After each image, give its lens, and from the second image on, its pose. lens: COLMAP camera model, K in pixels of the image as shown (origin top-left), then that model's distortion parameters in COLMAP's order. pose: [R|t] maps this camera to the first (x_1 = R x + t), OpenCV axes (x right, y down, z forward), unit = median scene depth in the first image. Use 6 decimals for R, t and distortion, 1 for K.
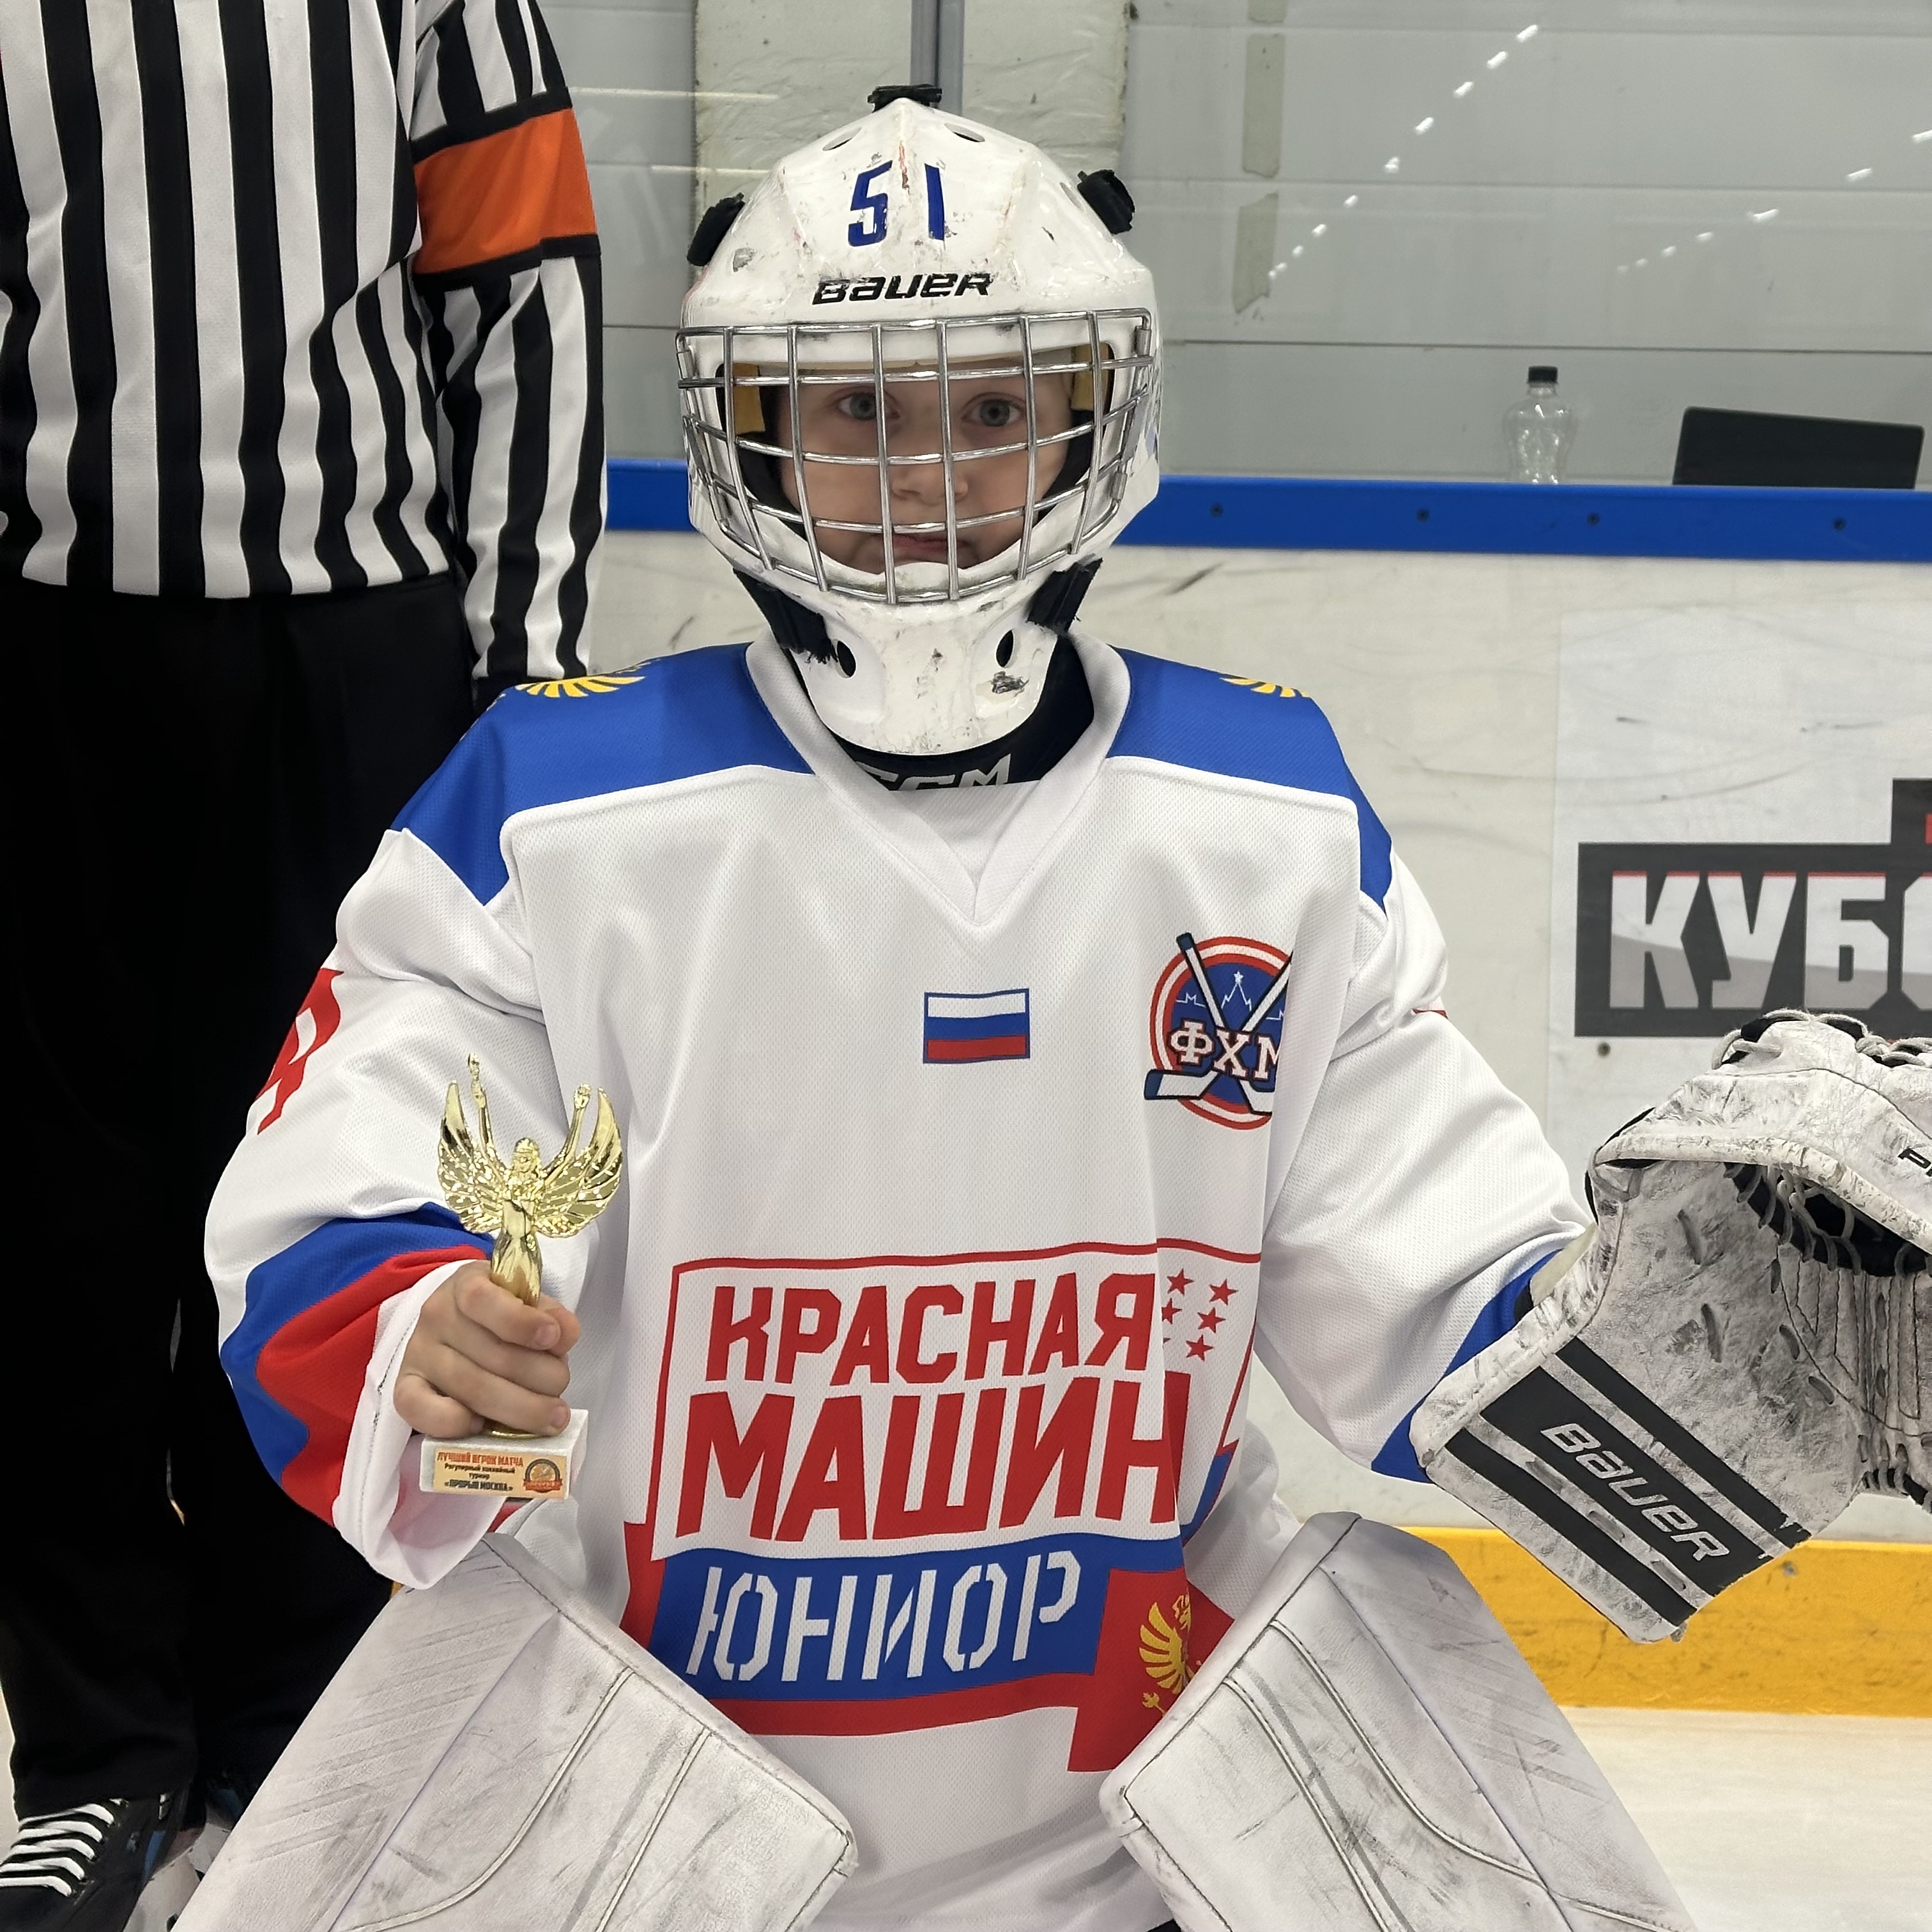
lens RADIAL K [[3525.9, 0, 938.7], [0, 3525.9, 967.5], [0, 0, 1]] dist [0.091331, -0.001825]
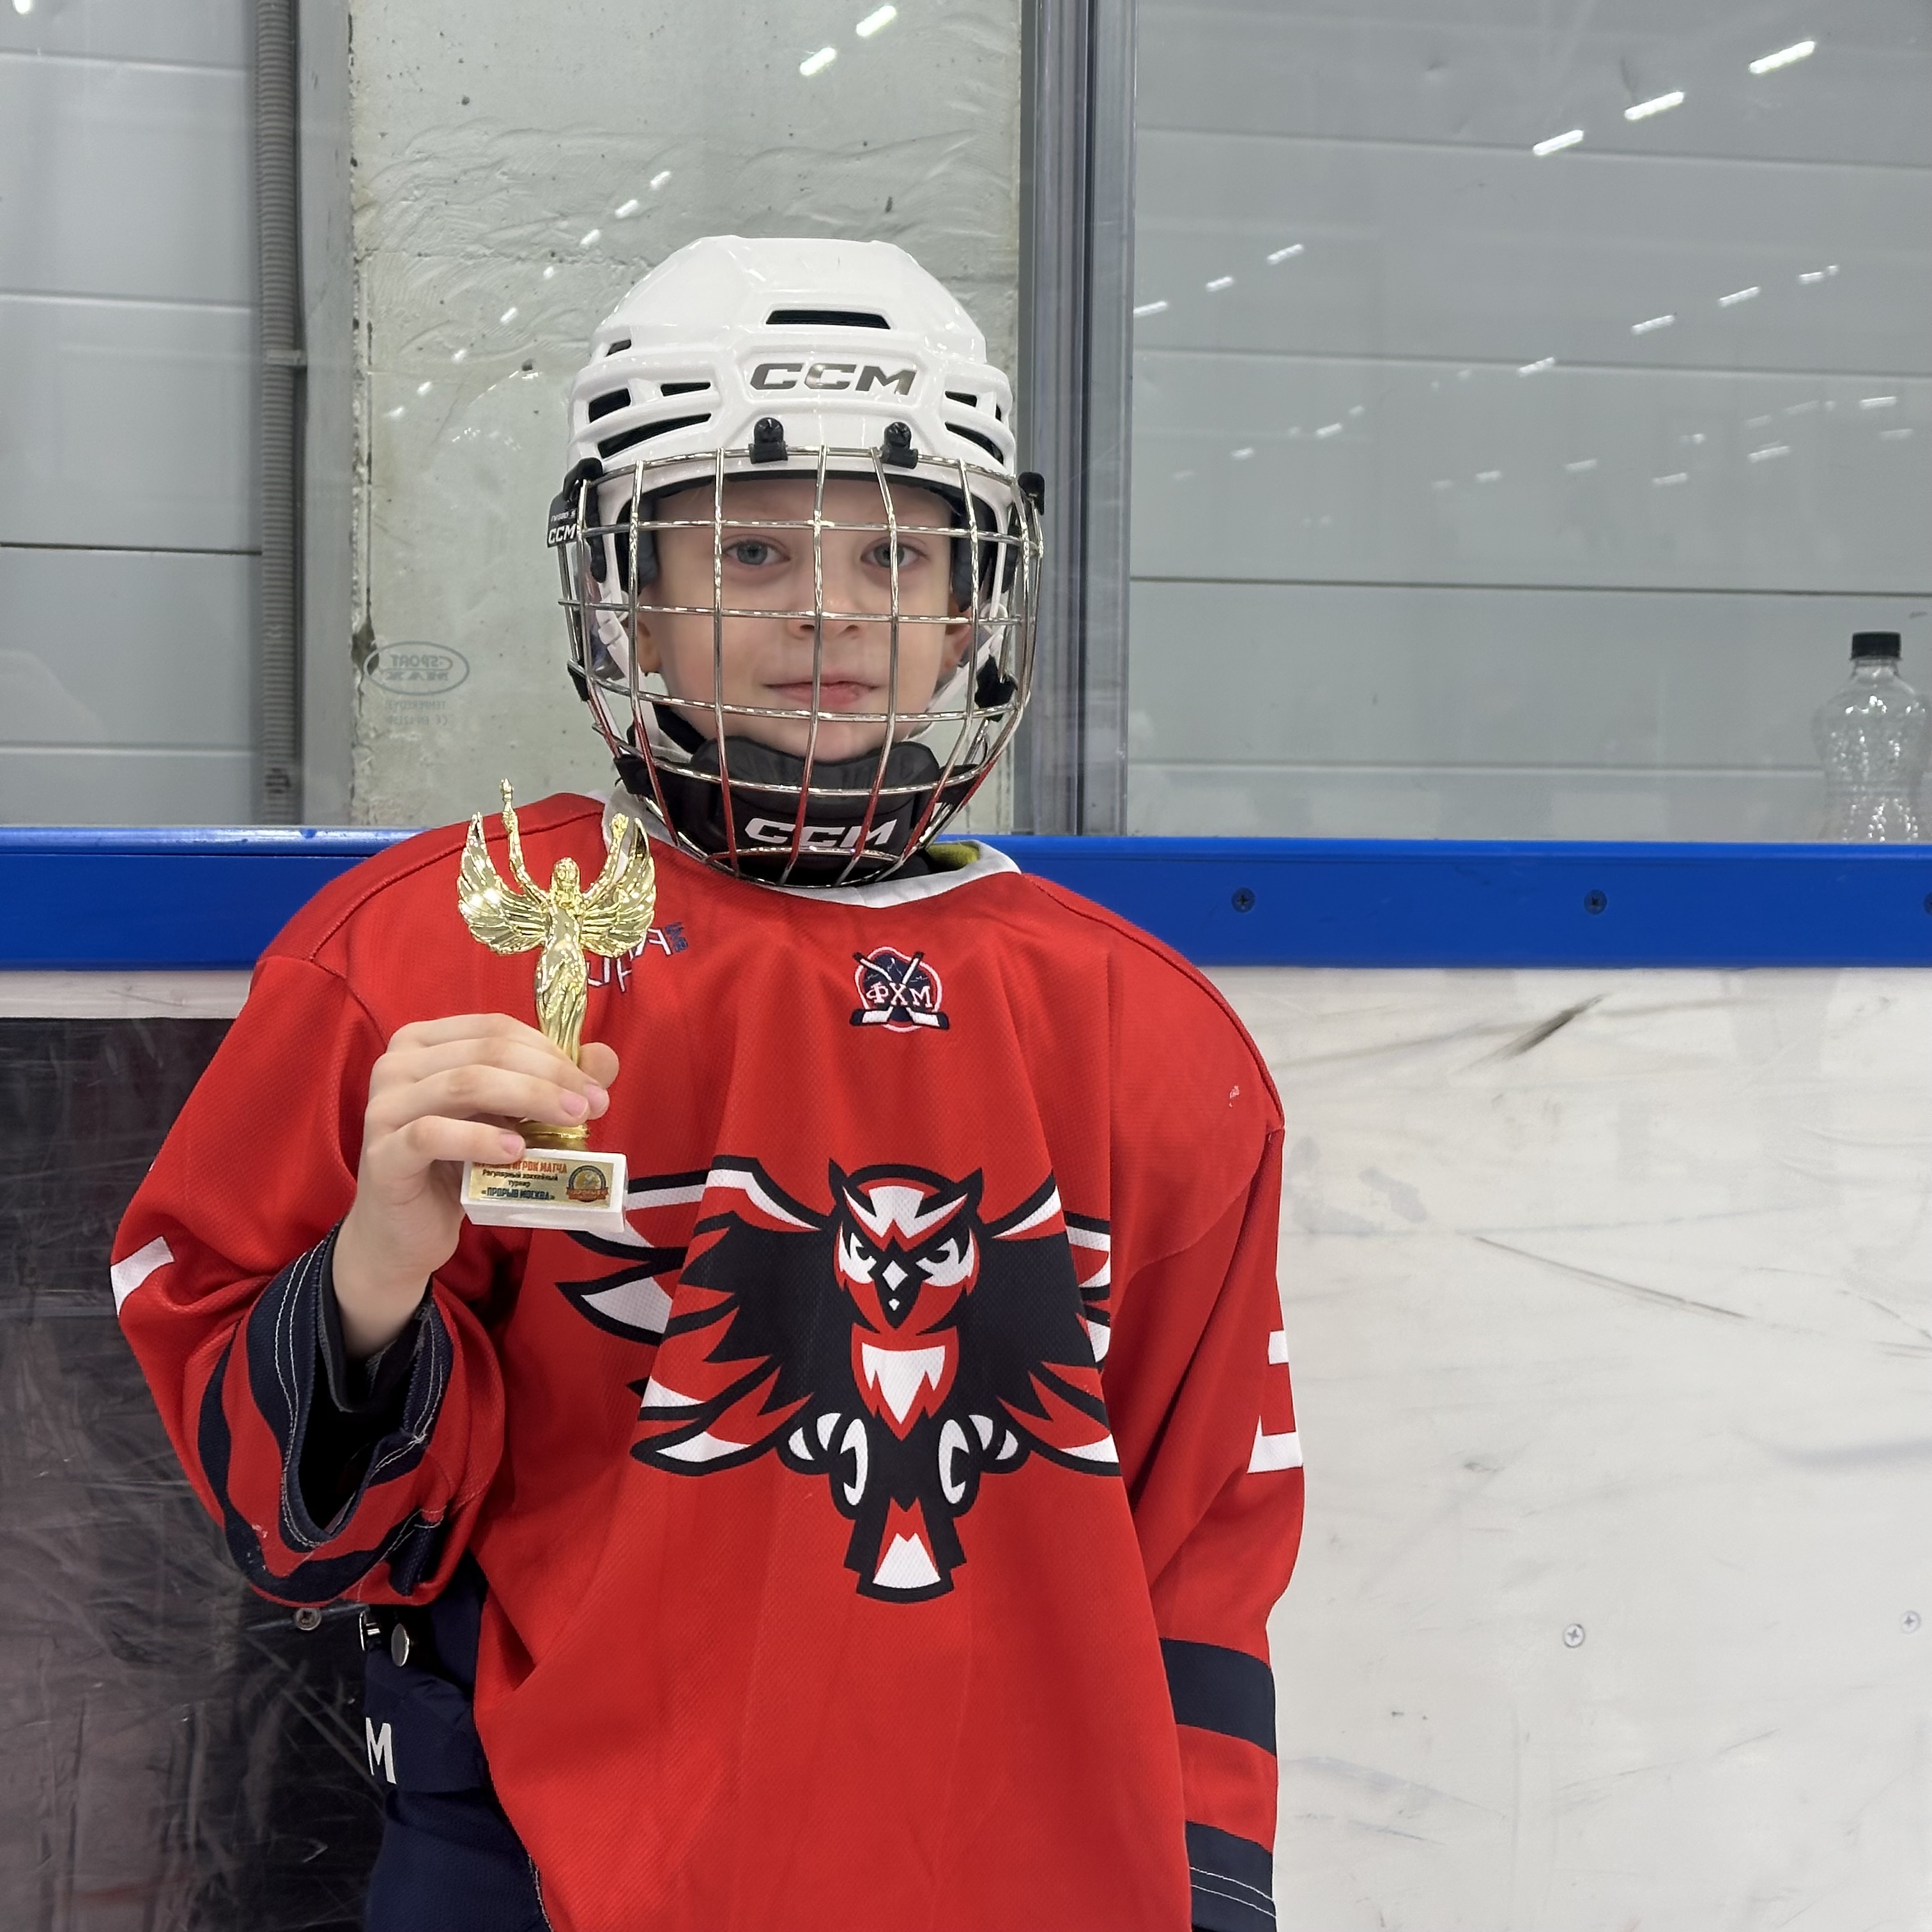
lens RADIAL K [[3525.9, 0, 938.7], [0, 3525.9, 967.5], [0, 0, 1]] dist [0.091331, -0.001825]
pose [[0.967709, -0.026550, 0.250668, -0.127286], [0.040404, 0.997917, -0.050286, -0.076134], [-0.248811, 0.058790, 0.966766, 0.391377]]
